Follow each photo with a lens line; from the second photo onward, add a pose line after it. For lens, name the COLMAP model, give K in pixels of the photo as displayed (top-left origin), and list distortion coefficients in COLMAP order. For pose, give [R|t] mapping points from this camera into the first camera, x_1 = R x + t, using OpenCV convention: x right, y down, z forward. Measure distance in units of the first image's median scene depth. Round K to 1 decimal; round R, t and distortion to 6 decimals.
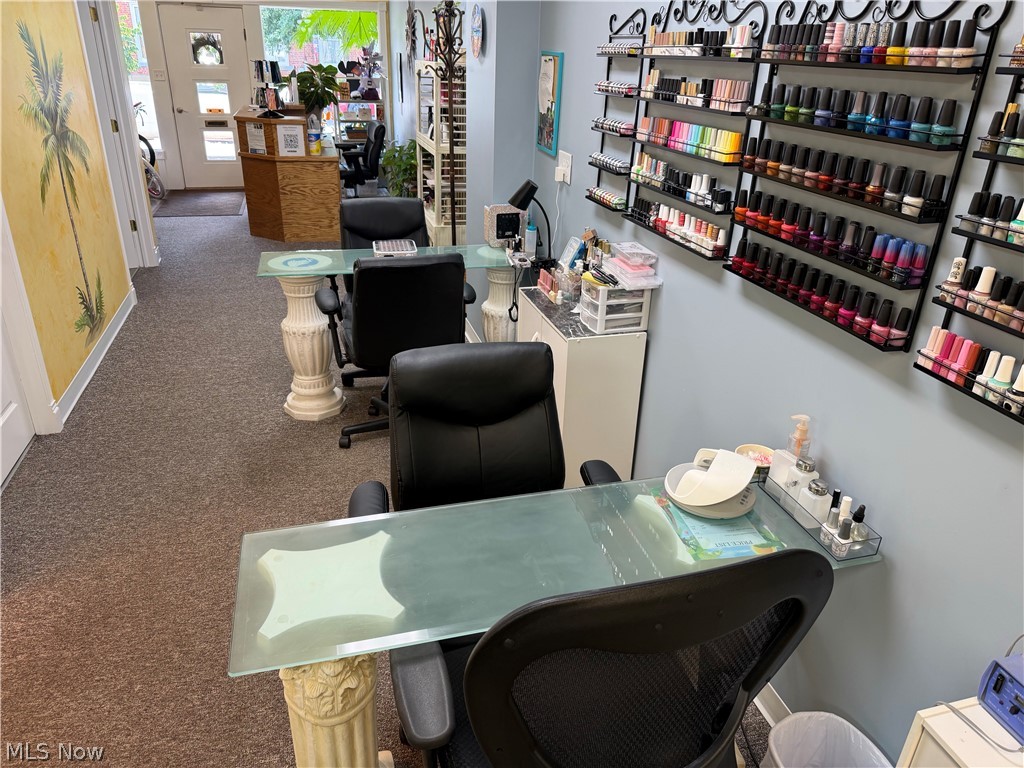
lens RADIAL K [[722.2, 0, 508.9], [0, 722.2, 386.1], [0, 0, 1]] dist [0.054473, -0.077250]
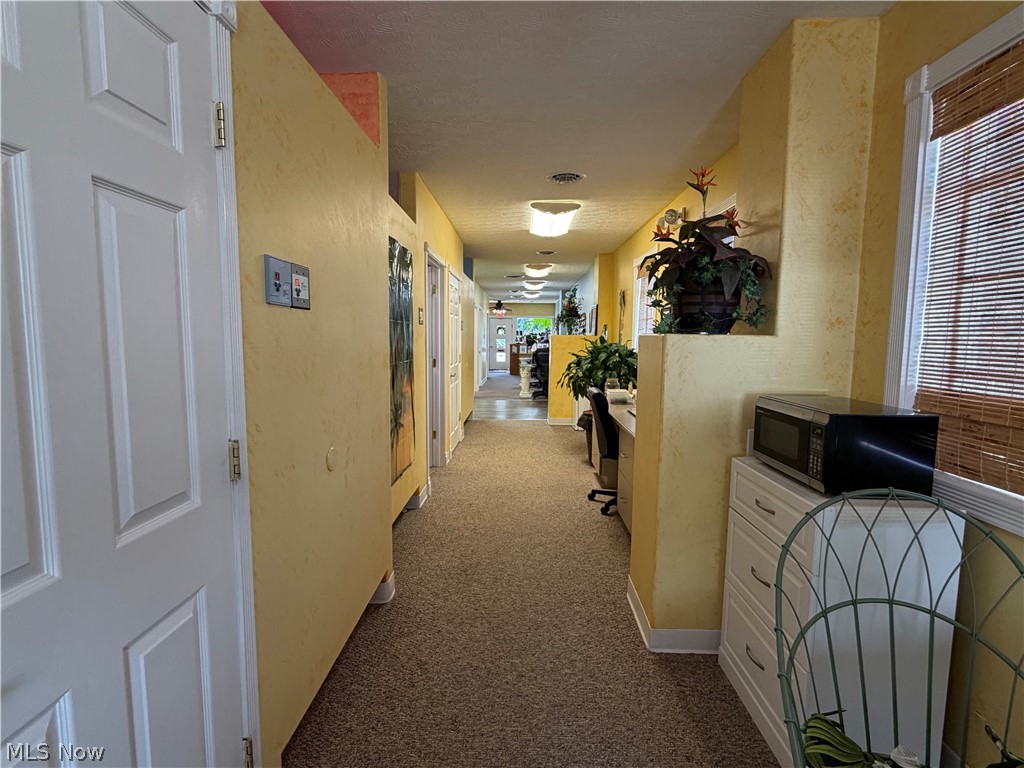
lens RADIAL K [[509.3, 0, 510.2], [0, 509.3, 383.3], [0, 0, 1]] dist [-0.001327, -0.000656]
pose [[0.959626, 0.006499, -0.281206, 0.495966], [-0.102618, 0.938916, -0.328492, 0.912952], [0.261894, 0.344086, 0.901674, -1.746011]]
